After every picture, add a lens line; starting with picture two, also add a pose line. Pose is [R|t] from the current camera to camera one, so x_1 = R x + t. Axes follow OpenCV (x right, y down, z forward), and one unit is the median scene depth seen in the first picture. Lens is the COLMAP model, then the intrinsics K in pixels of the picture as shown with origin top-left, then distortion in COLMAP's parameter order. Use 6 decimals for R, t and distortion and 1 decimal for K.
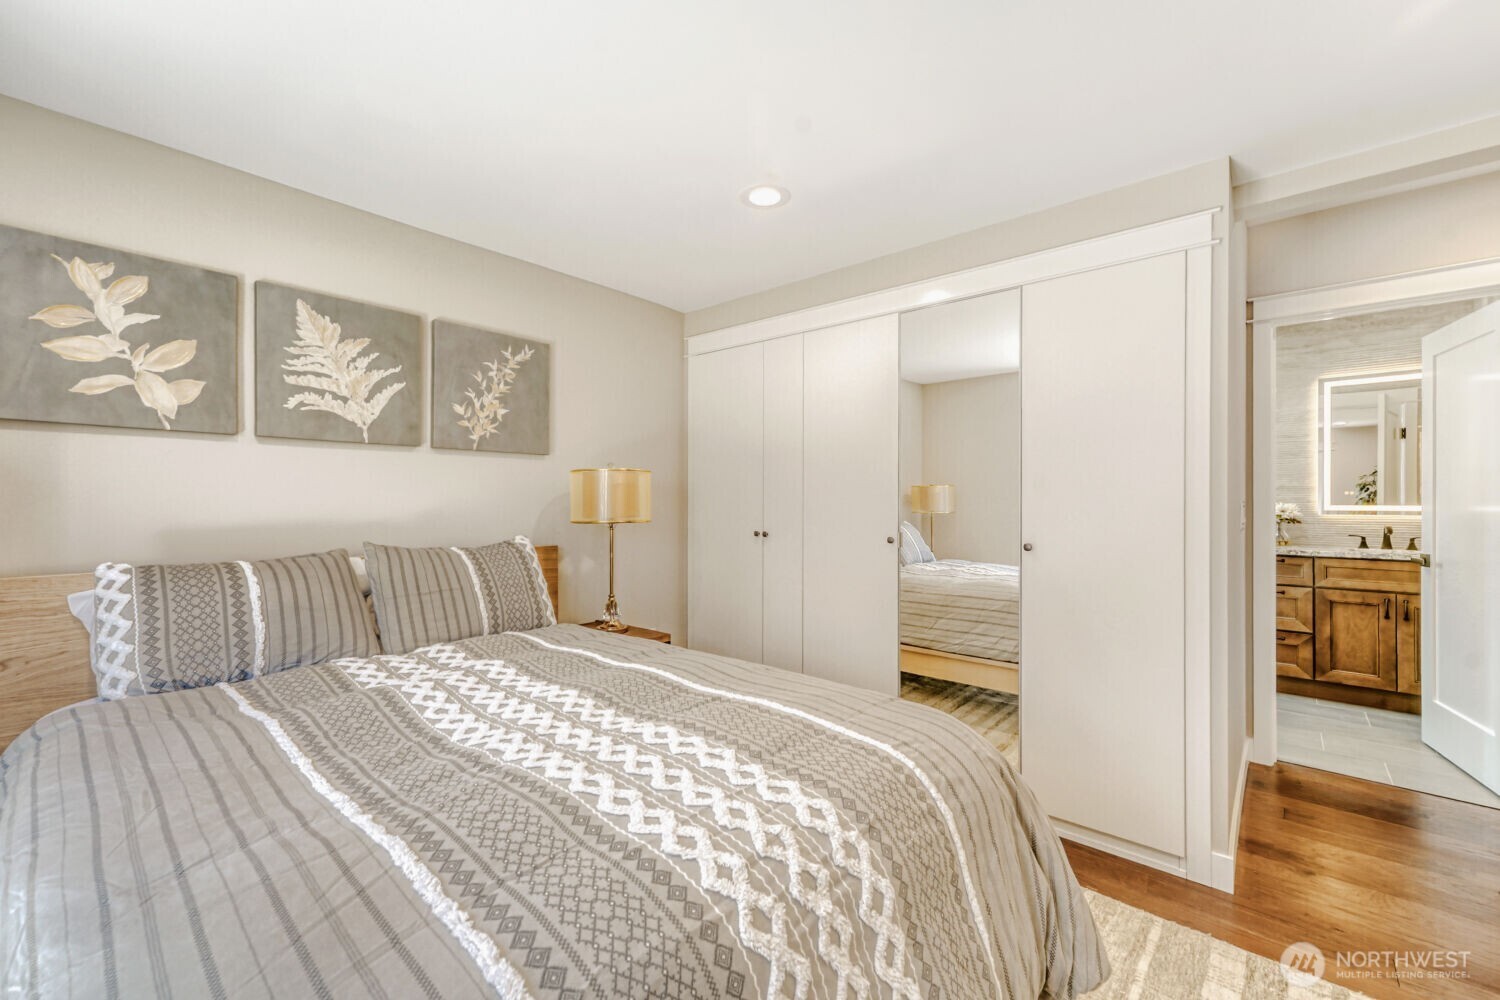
lens RADIAL K [[616.4, 0, 749.3], [0, 616.4, 498.1], [0, 0, 1]] dist [0.010674, -0.000106]
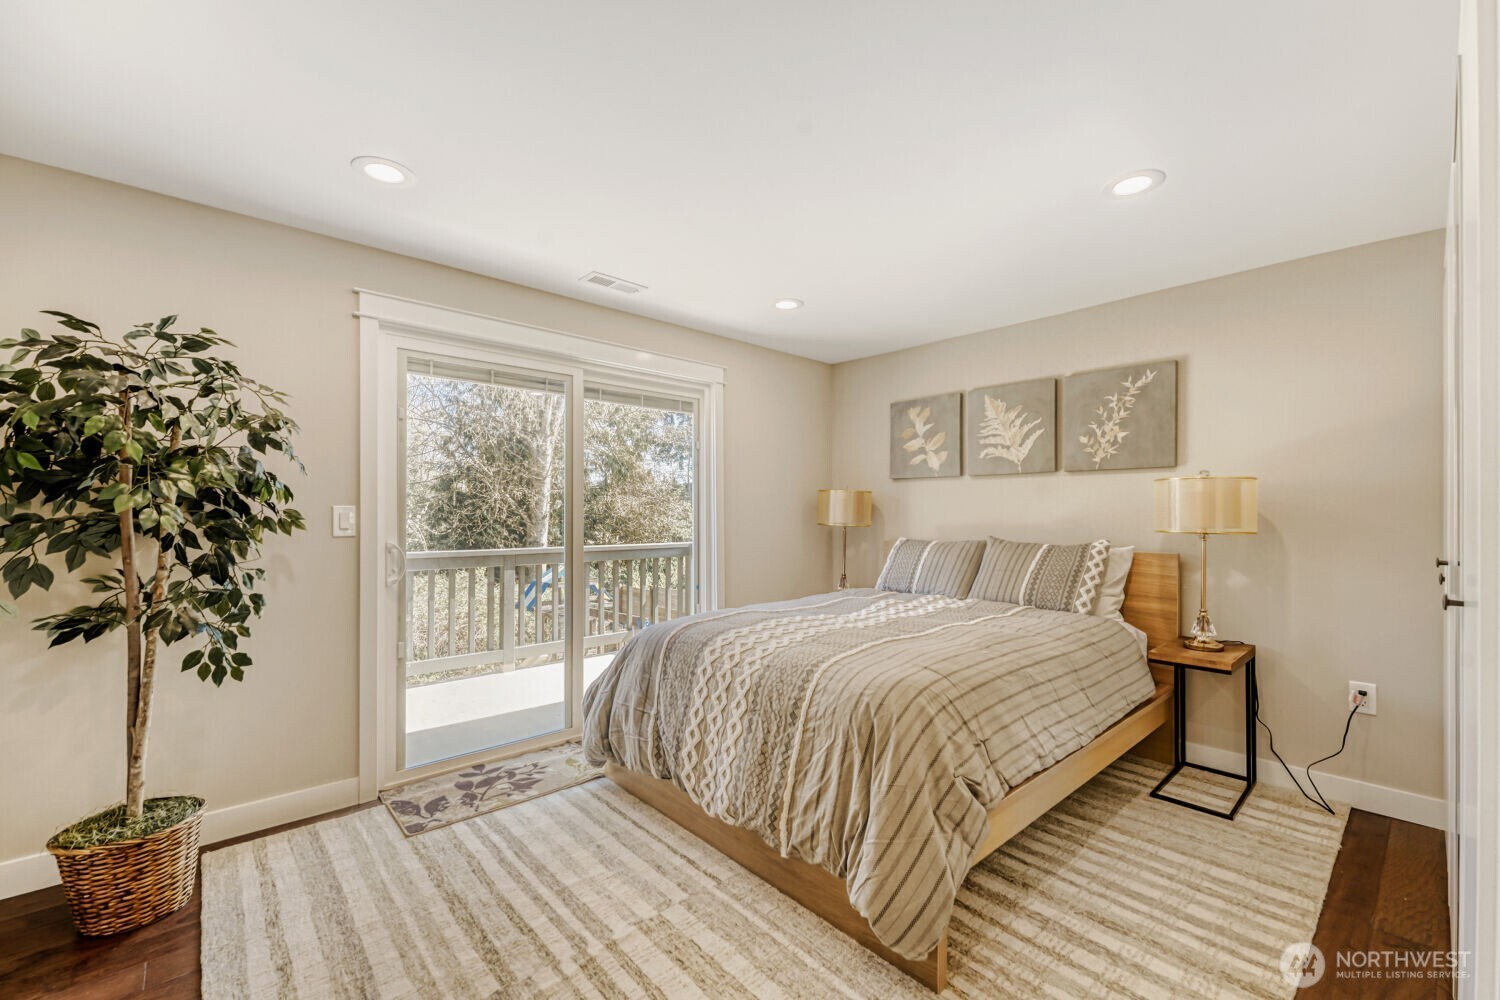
lens RADIAL K [[616.4, 0, 749.9], [0, 616.4, 508.8], [0, 0, 1]] dist [0.010674, -0.000106]
pose [[-0.108137, -0.009441, -0.994091, 0.999282], [0.000784, 0.999954, -0.009582, 0.013519], [0.994136, -0.001815, -0.108124, 0.506376]]
